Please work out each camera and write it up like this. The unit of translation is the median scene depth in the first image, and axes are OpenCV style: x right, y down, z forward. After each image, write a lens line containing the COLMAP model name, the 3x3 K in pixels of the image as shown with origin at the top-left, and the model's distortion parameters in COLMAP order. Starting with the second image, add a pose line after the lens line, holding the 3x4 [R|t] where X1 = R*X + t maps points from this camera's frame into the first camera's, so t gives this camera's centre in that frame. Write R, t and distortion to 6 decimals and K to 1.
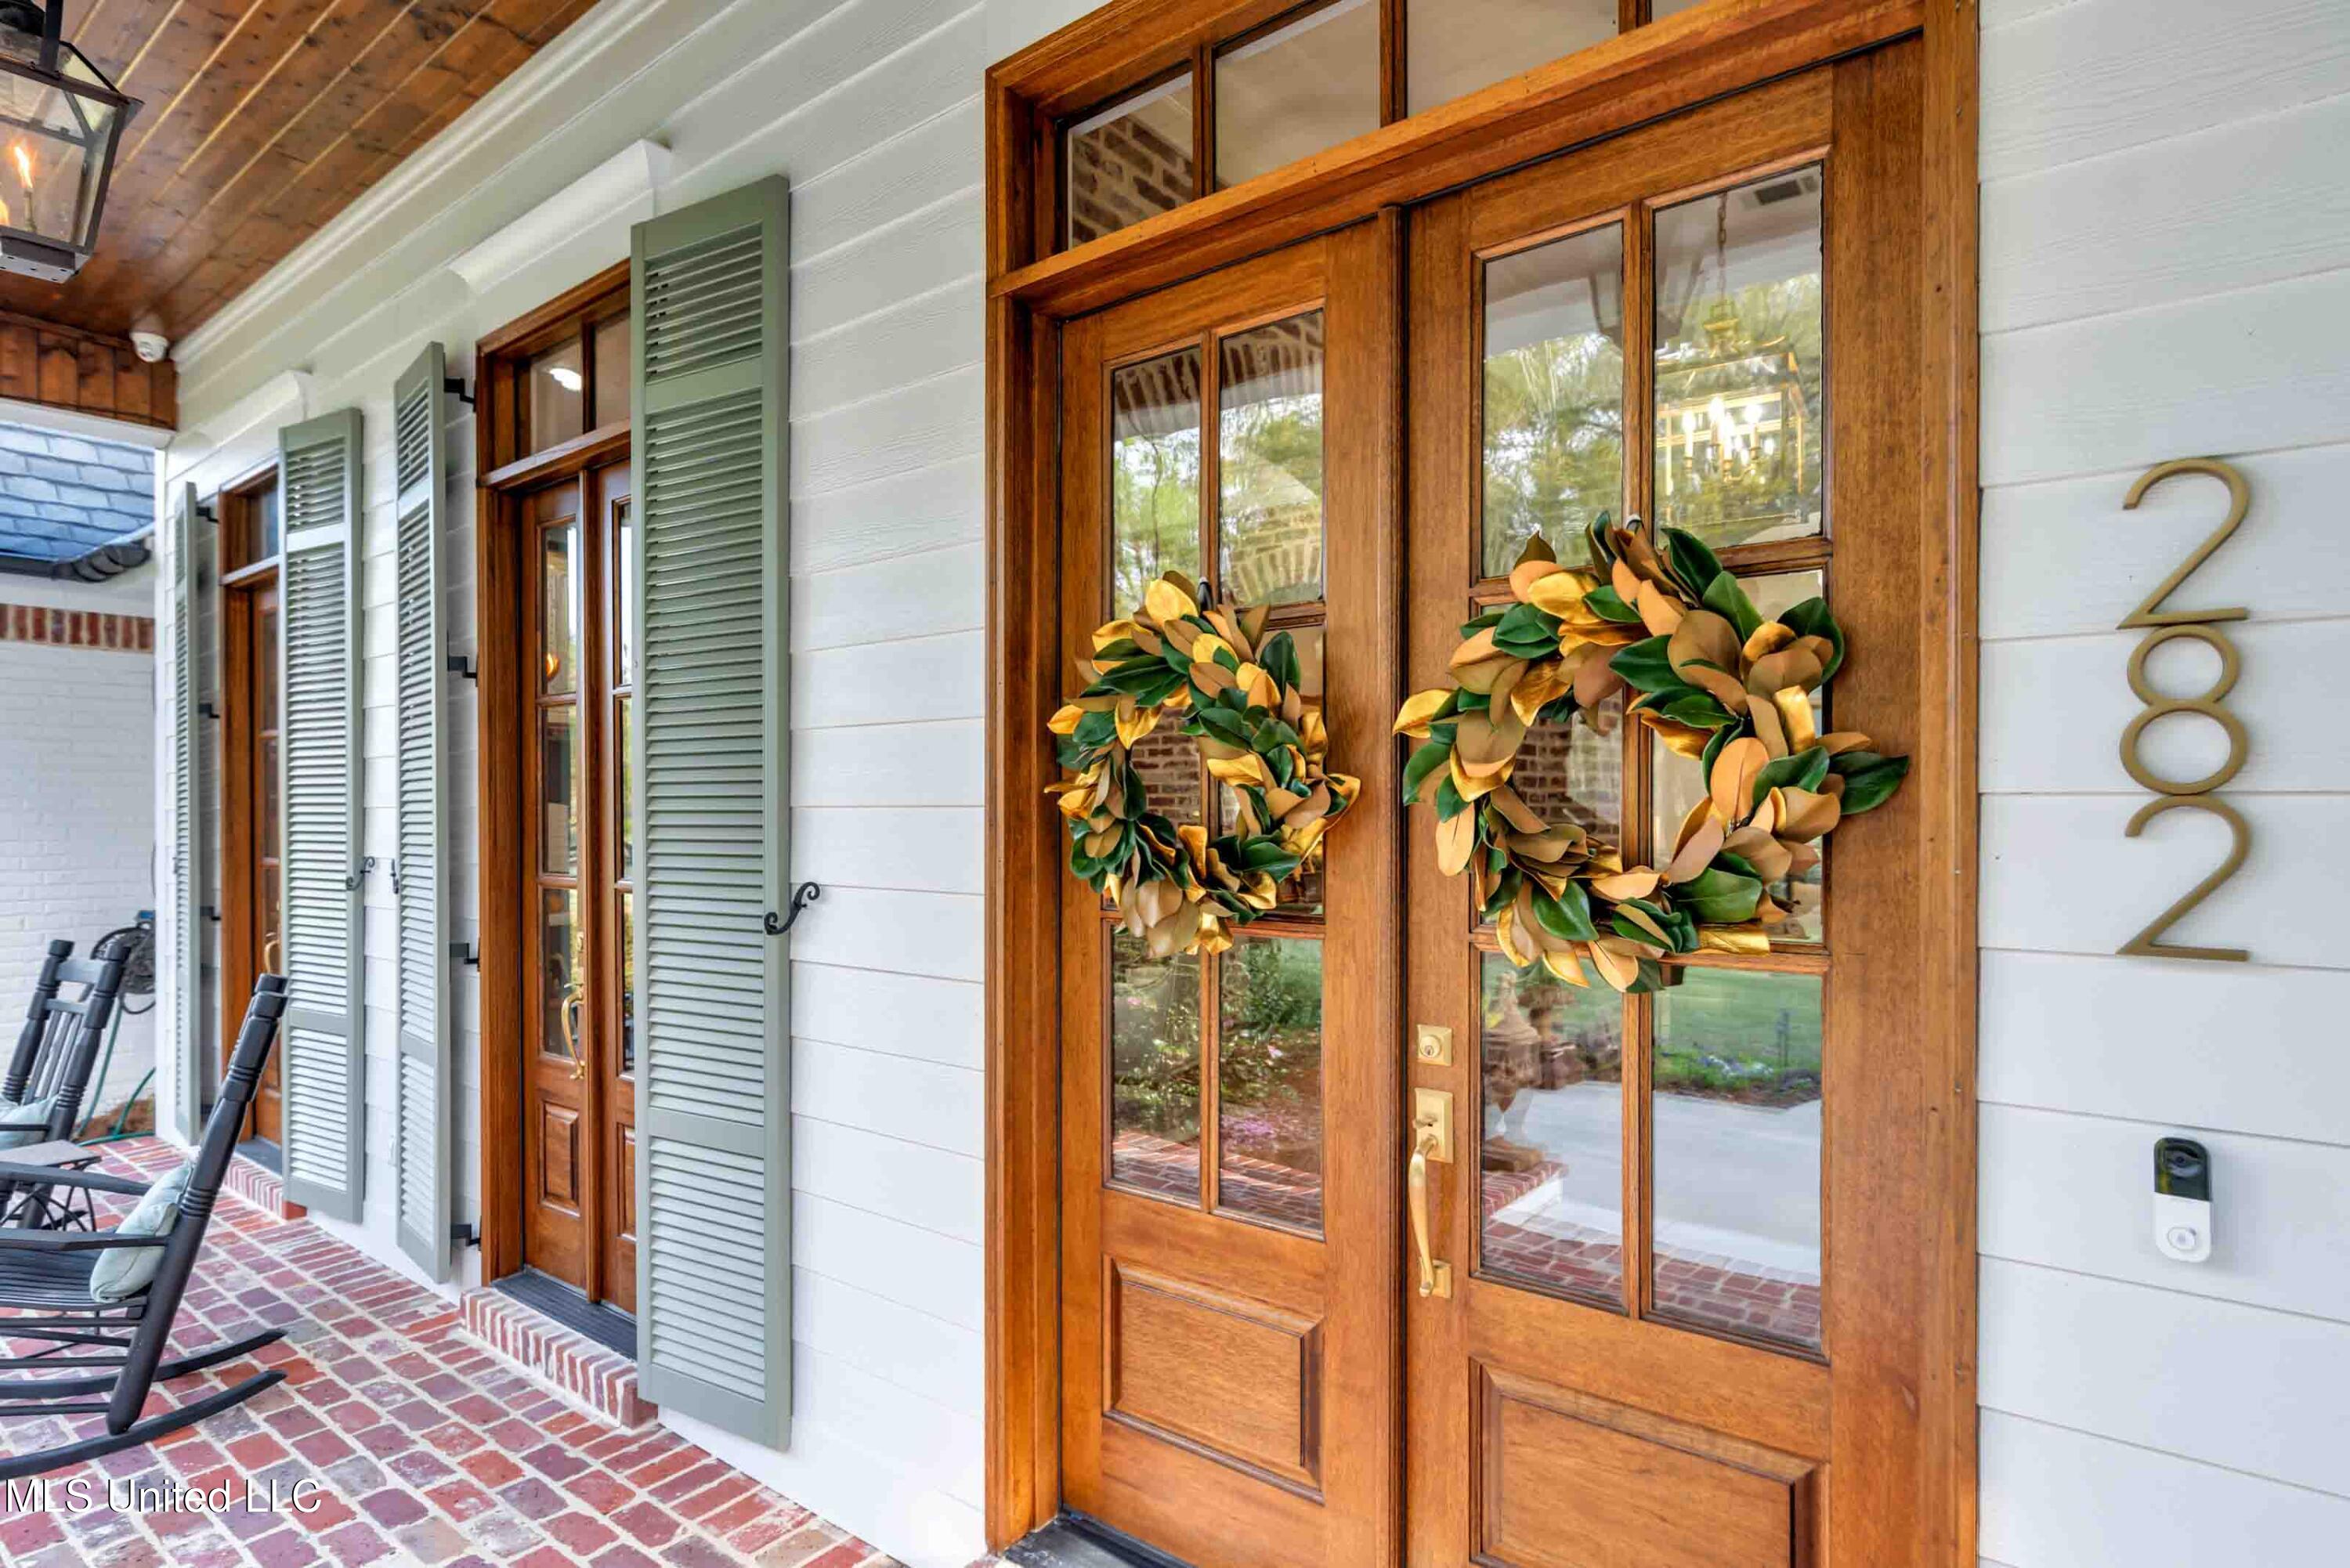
lens RADIAL K [[1151.3, 0, 1172.0], [0, 1151.3, 784.6], [0, 0, 1]] dist [0.000530, -0.000064]
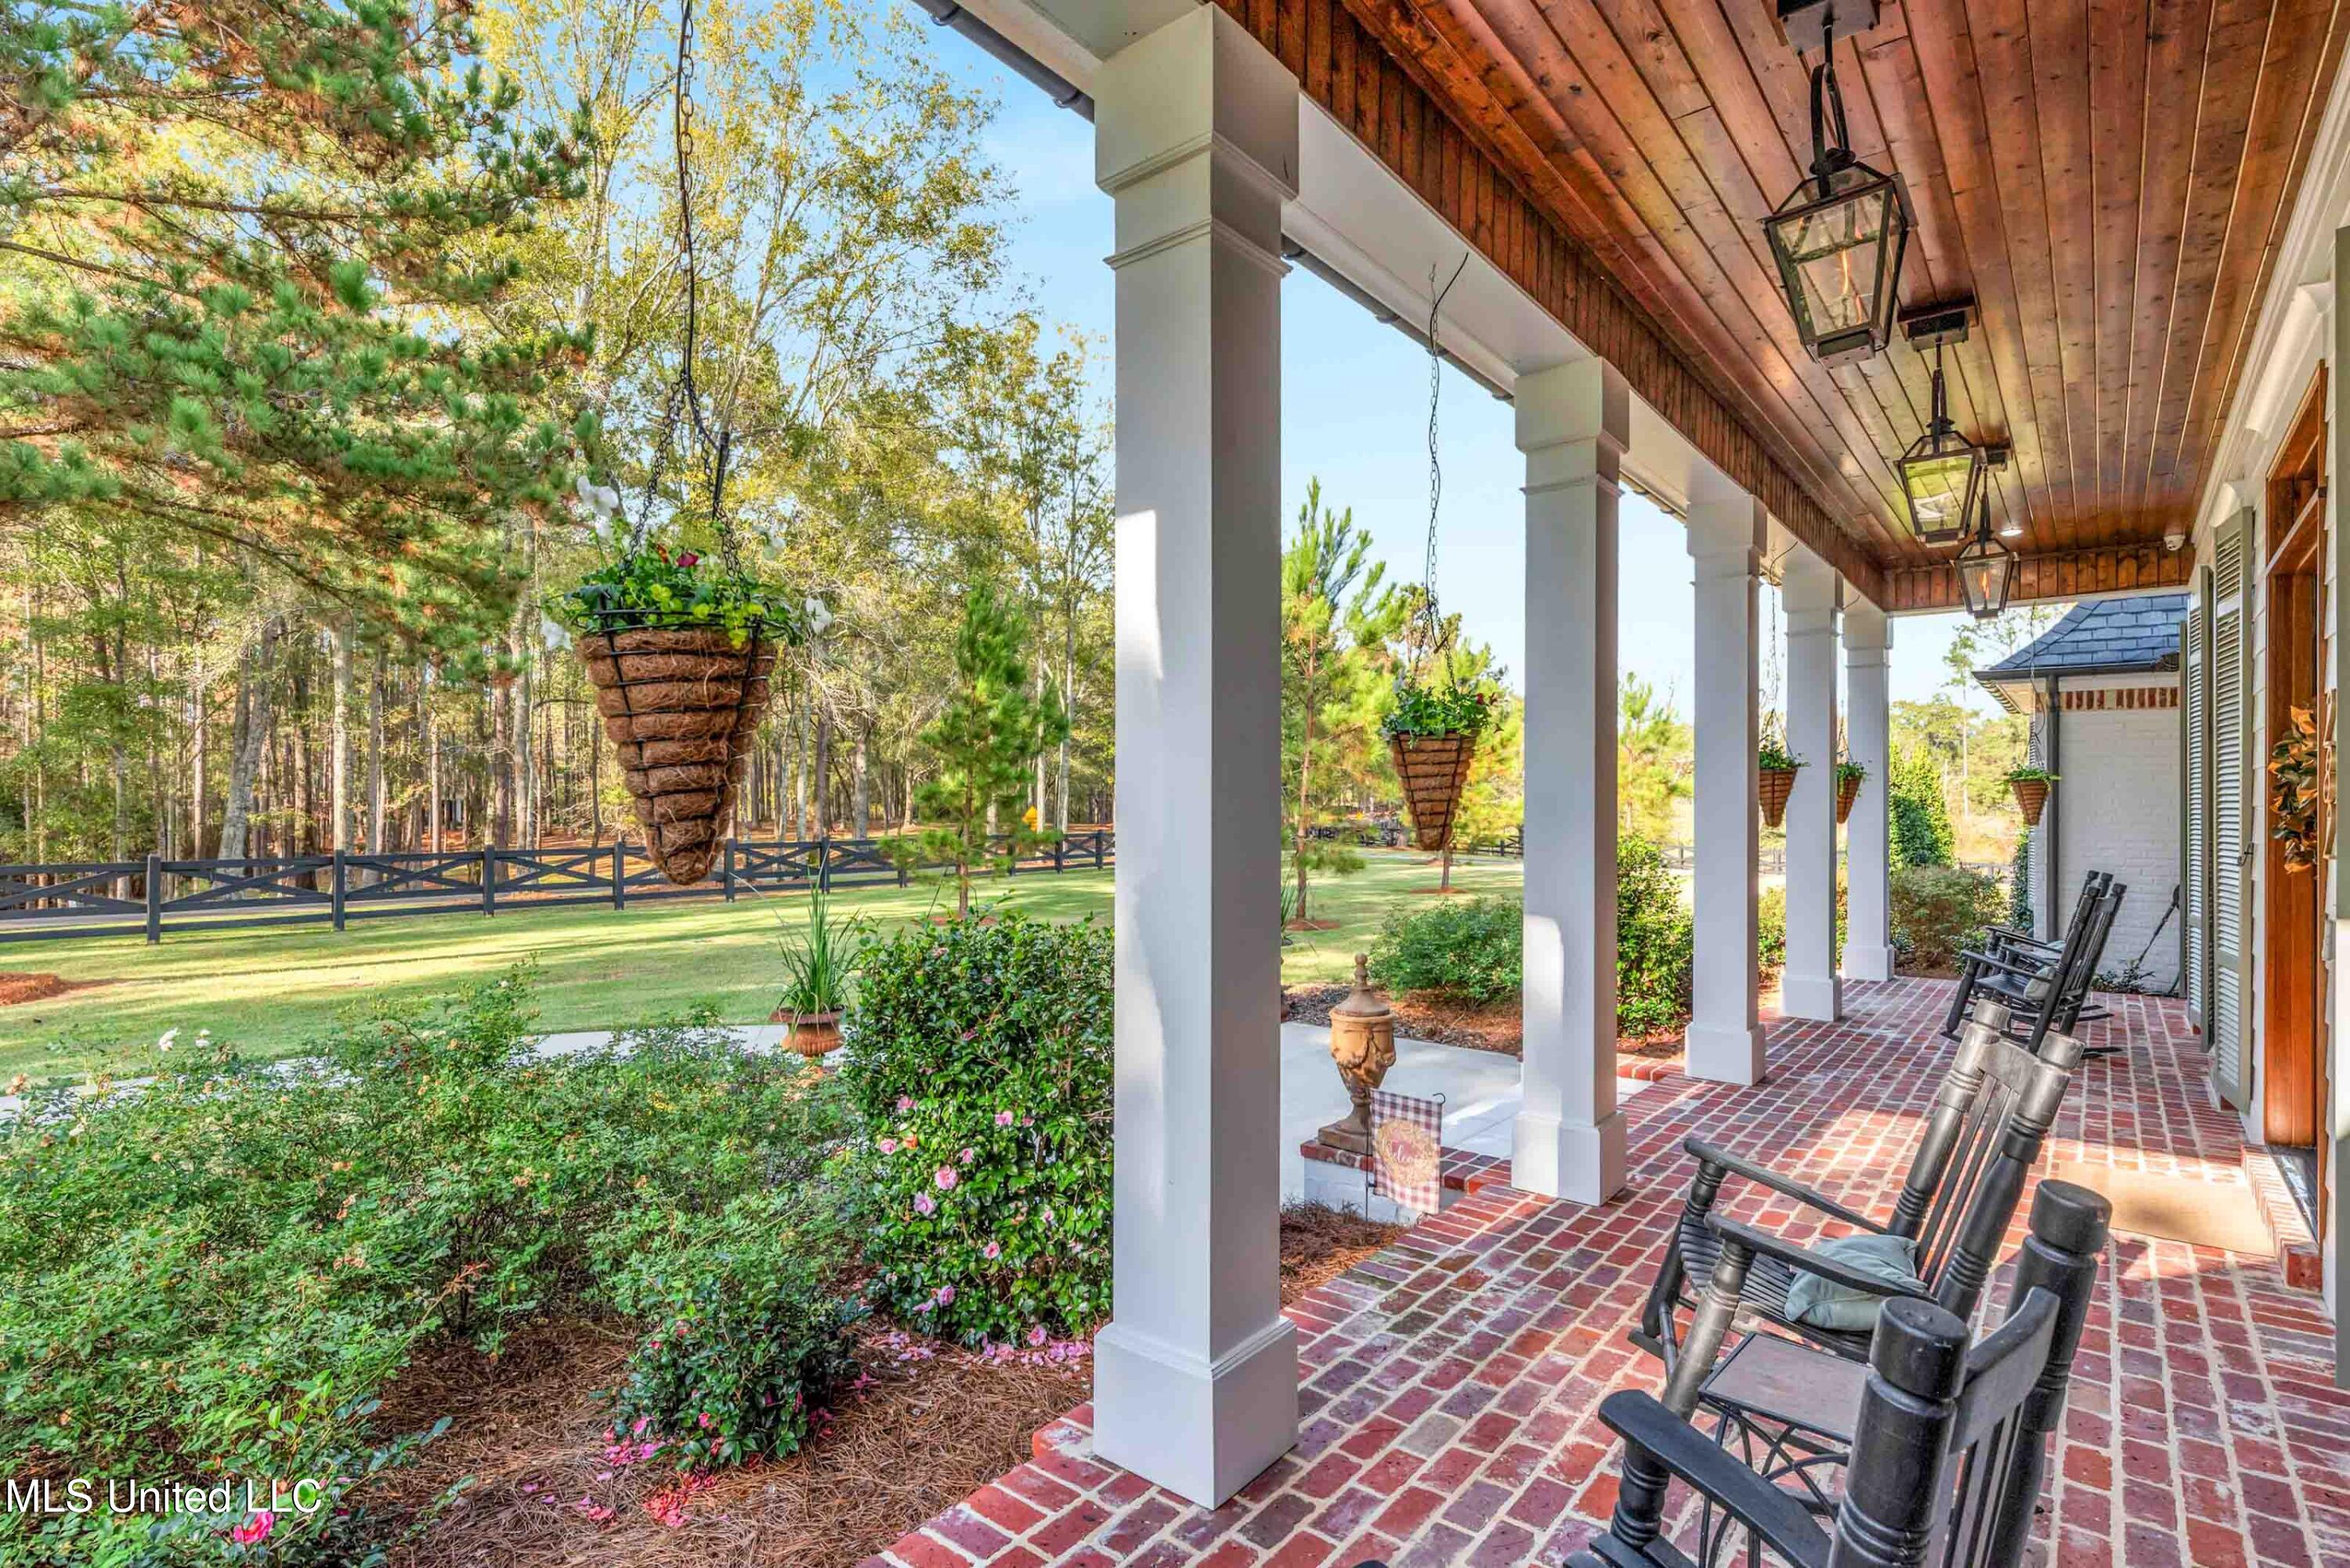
lens RADIAL K [[1151.3, 0, 1173.6], [0, 1151.3, 792.9], [0, 0, 1]] dist [0.000530, -0.000064]
pose [[-0.058581, -0.003719, -0.998276, 0.843538], [-0.008328, 0.999960, -0.003237, 0.023011], [0.998248, 0.008124, -0.058610, -0.375251]]
